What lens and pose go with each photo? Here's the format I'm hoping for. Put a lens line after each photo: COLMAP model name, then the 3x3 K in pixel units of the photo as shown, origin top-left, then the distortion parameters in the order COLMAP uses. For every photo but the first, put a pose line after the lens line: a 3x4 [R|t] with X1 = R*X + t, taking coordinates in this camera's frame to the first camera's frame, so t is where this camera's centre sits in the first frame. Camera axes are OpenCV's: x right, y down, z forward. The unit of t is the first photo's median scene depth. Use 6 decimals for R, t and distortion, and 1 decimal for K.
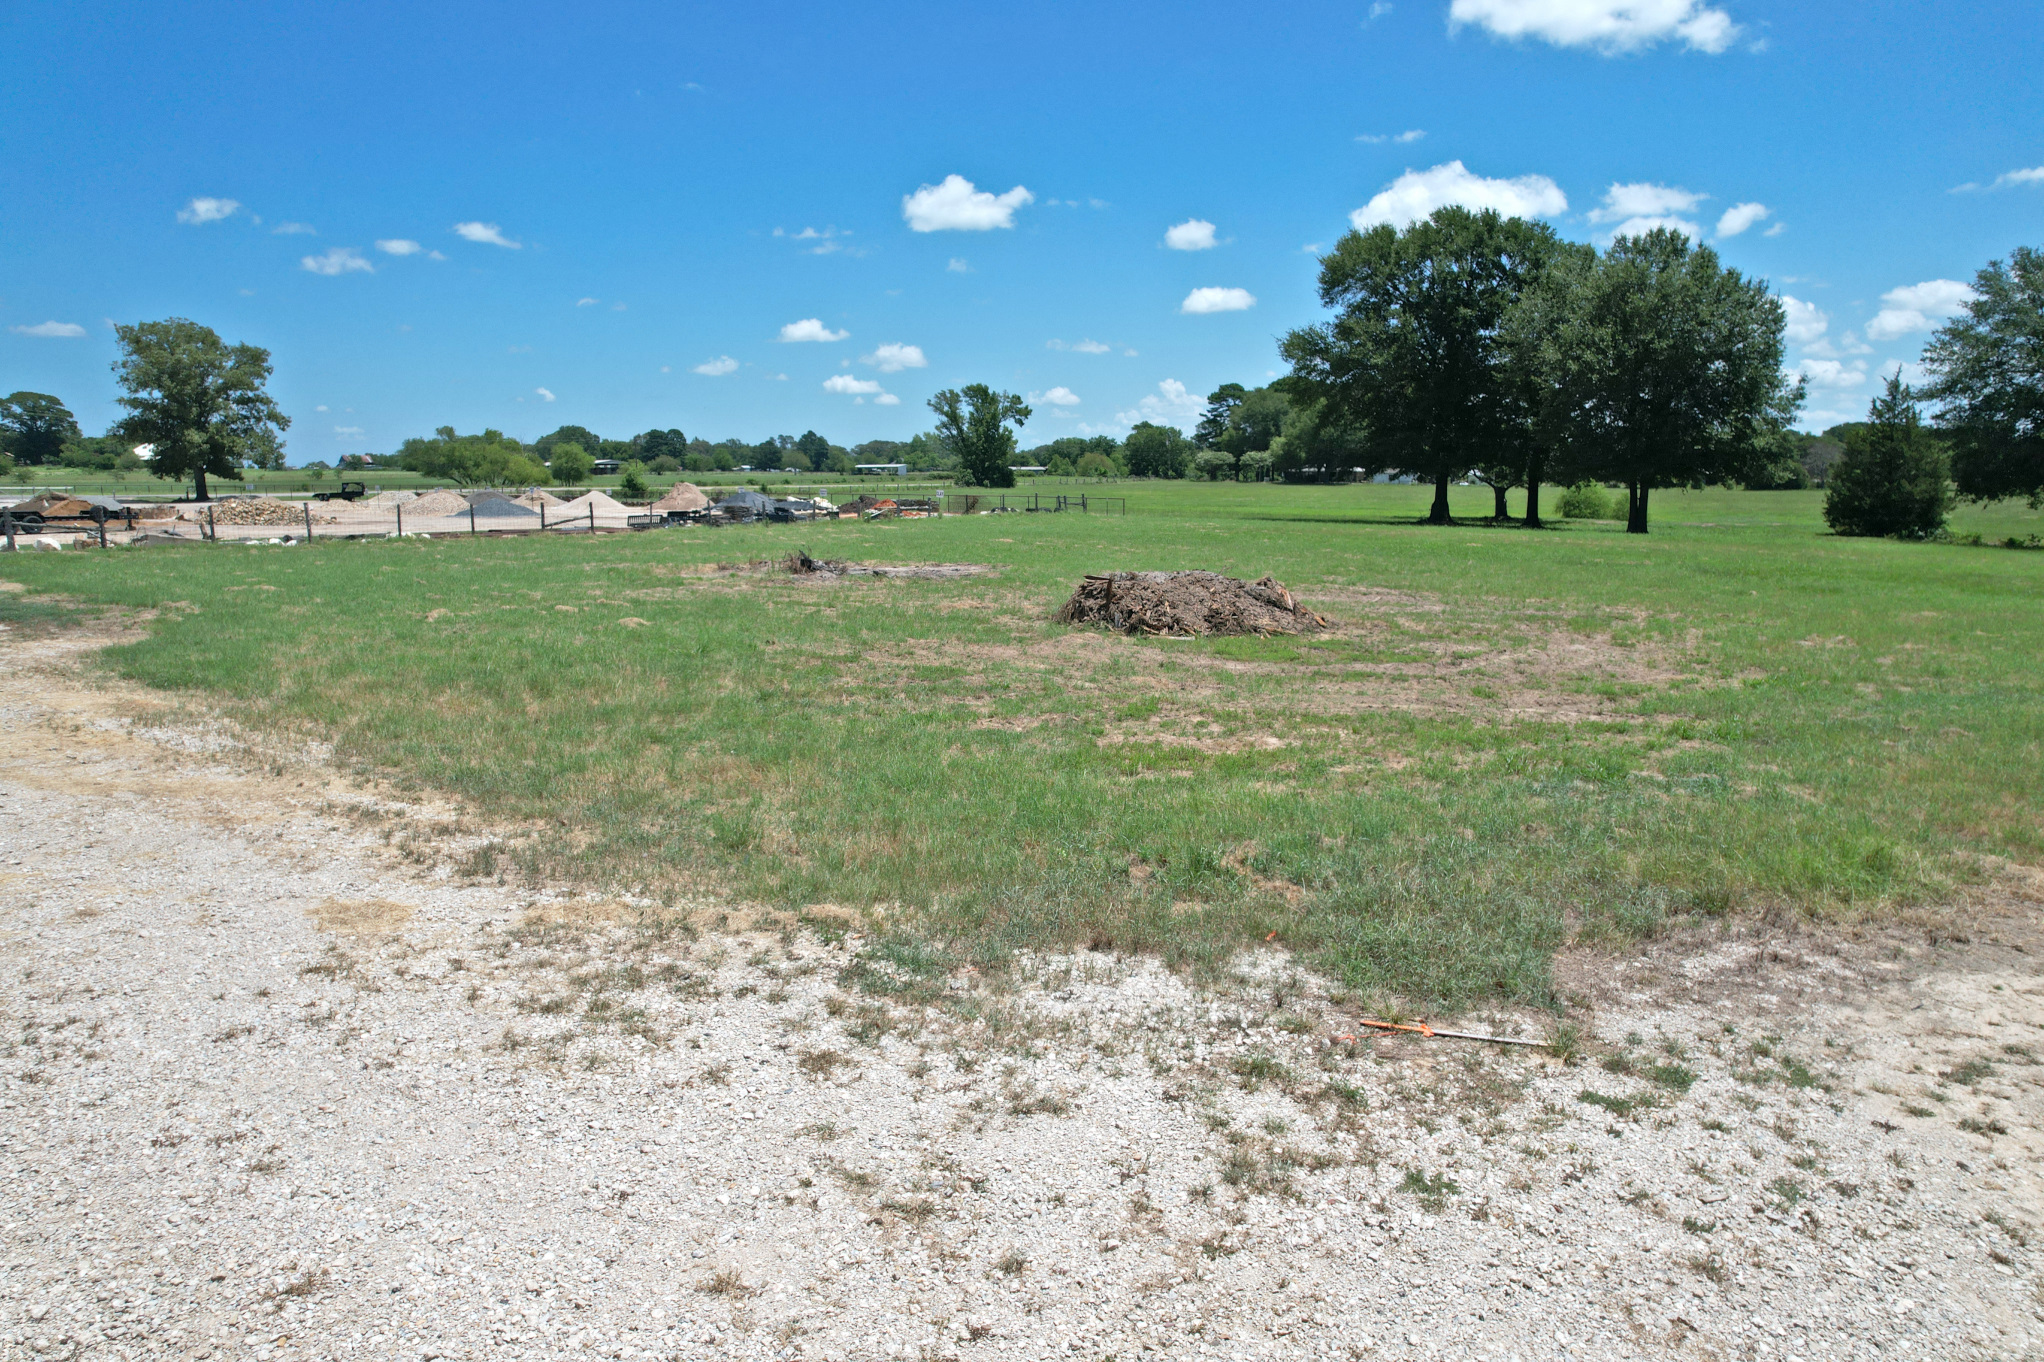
lens RADIAL K [[1272.5, 0, 1022.0], [0, 1272.5, 681.0], [0, 0, 1]] dist [-0.083941, 0.057474]
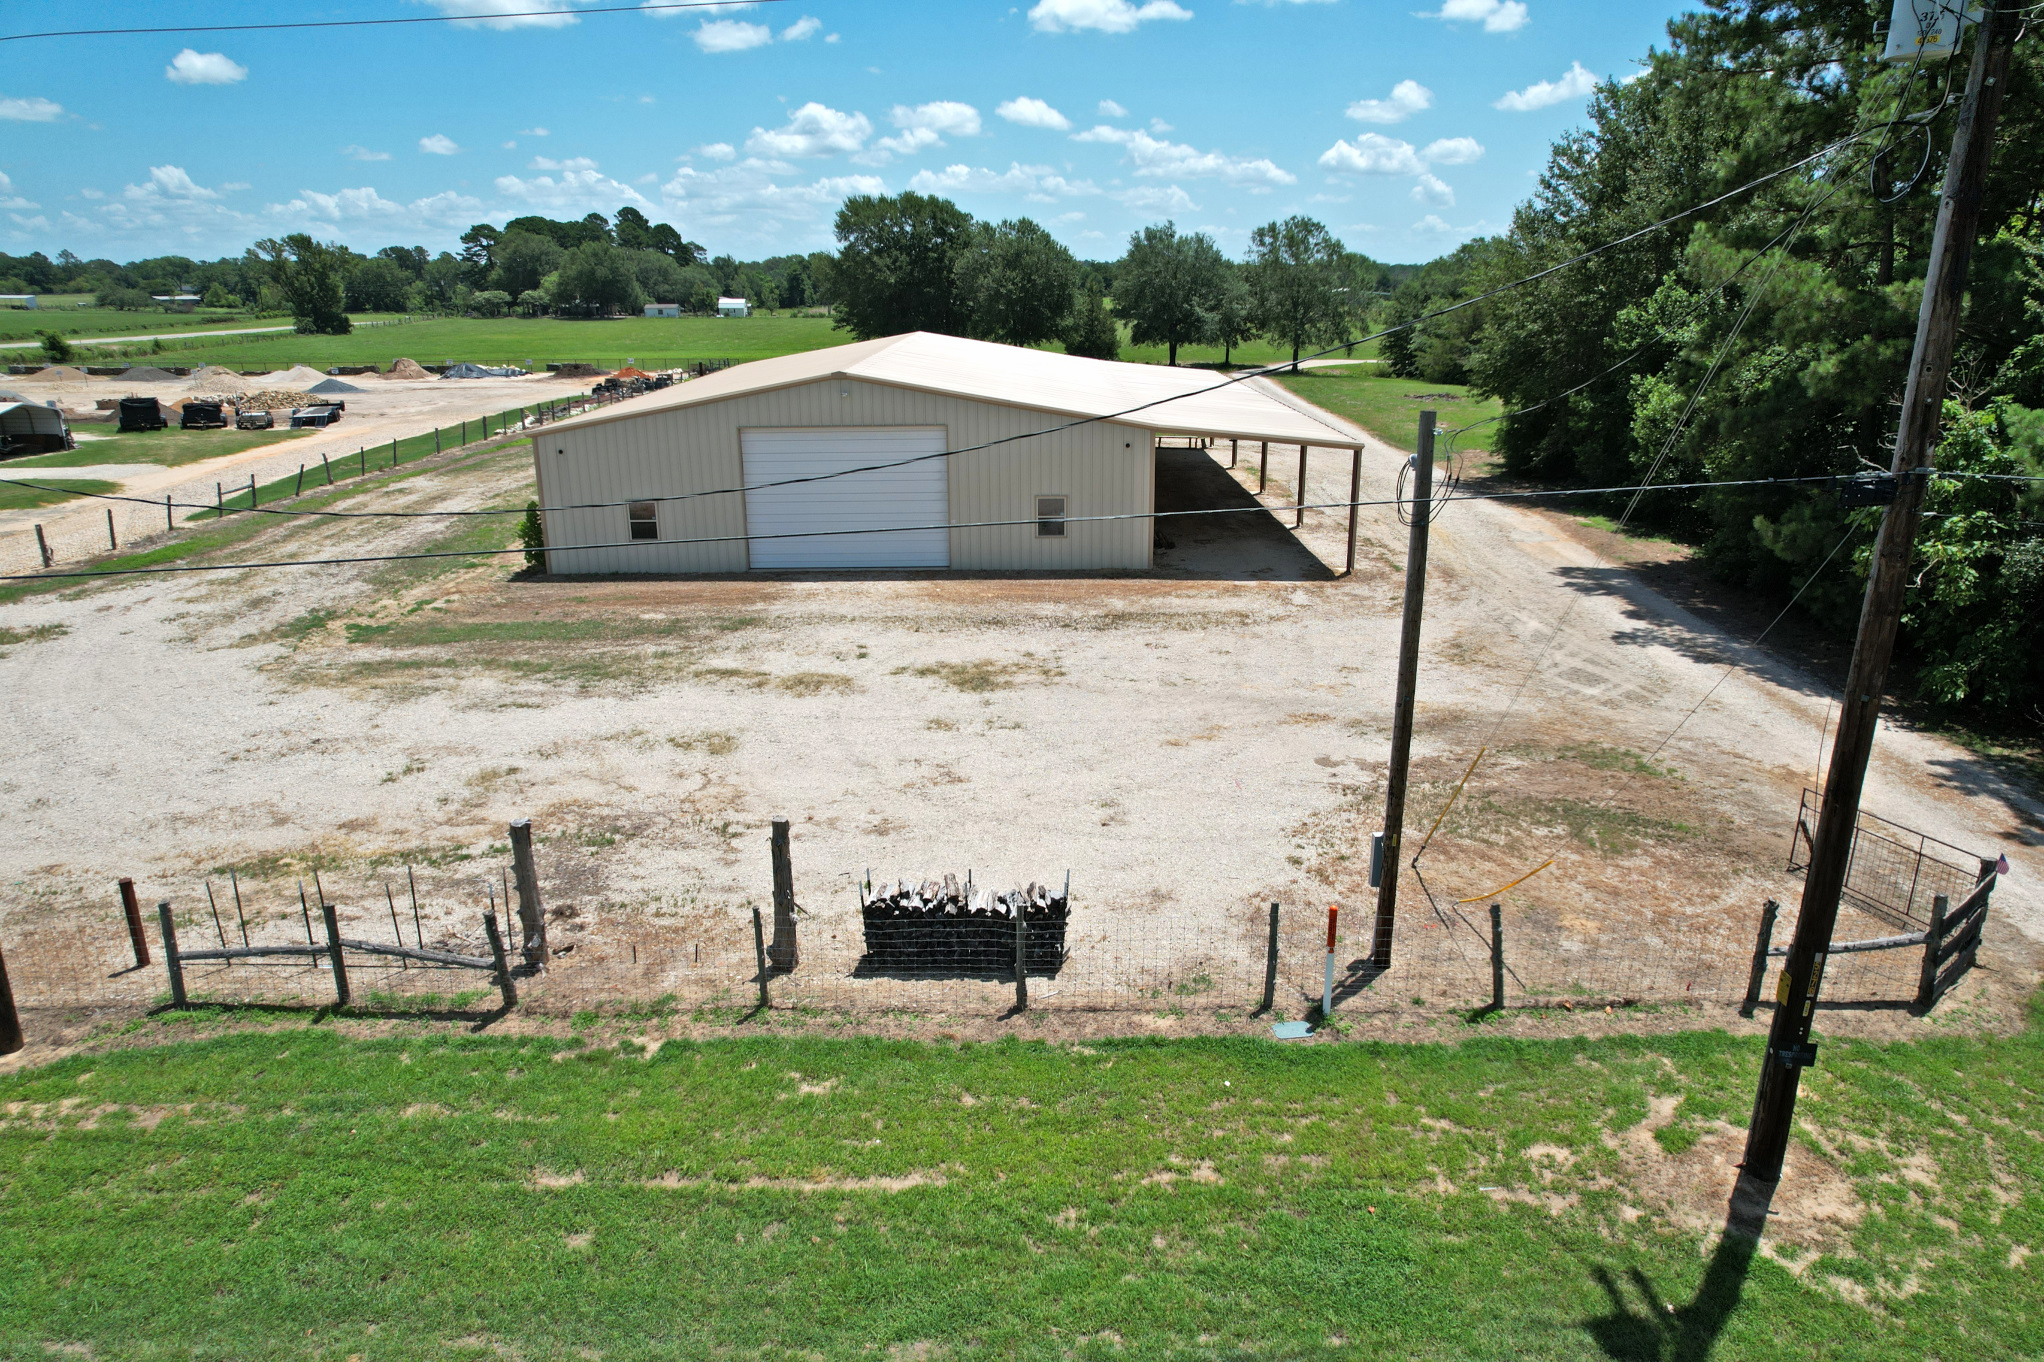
lens RADIAL K [[1272.5, 0, 1022.0], [0, 1272.5, 681.0], [0, 0, 1]] dist [-0.083941, 0.057474]
pose [[0.766704, -0.194793, 0.611735, -0.775671], [0.101683, 0.977676, 0.183876, -0.002278], [-0.633896, -0.078775, 0.769396, -0.557584]]
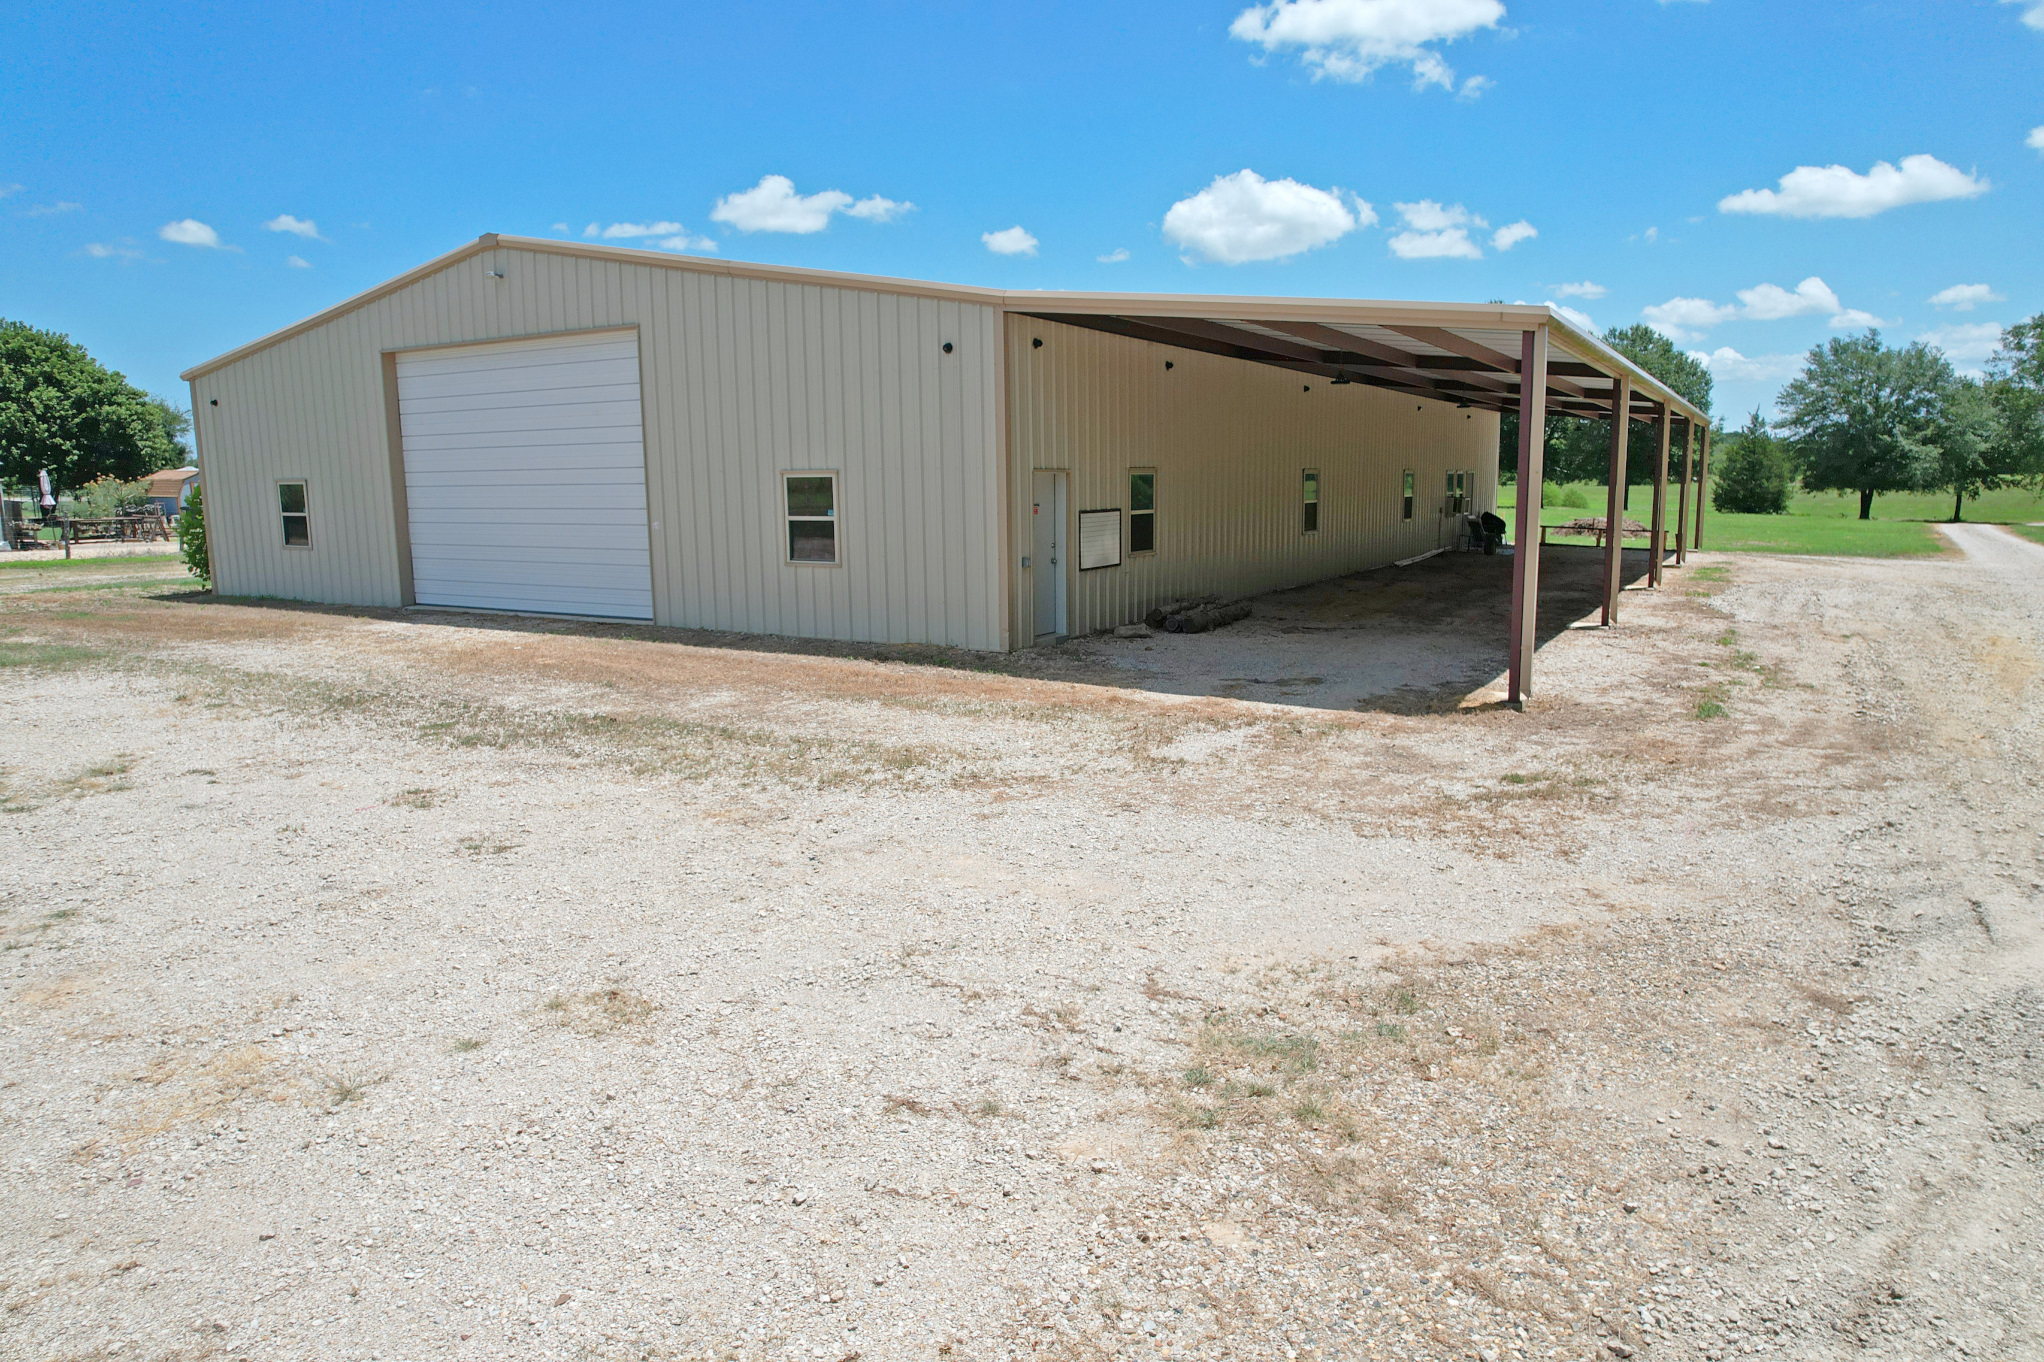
lens RADIAL K [[1272.5, 0, 1022.0], [0, 1272.5, 681.0], [0, 0, 1]] dist [-0.083941, 0.057474]
pose [[0.988208, -0.029397, 0.150271, -0.452547], [0.028906, 0.999567, 0.005452, 0.055431], [-0.150366, -0.001044, 0.988630, -0.404718]]
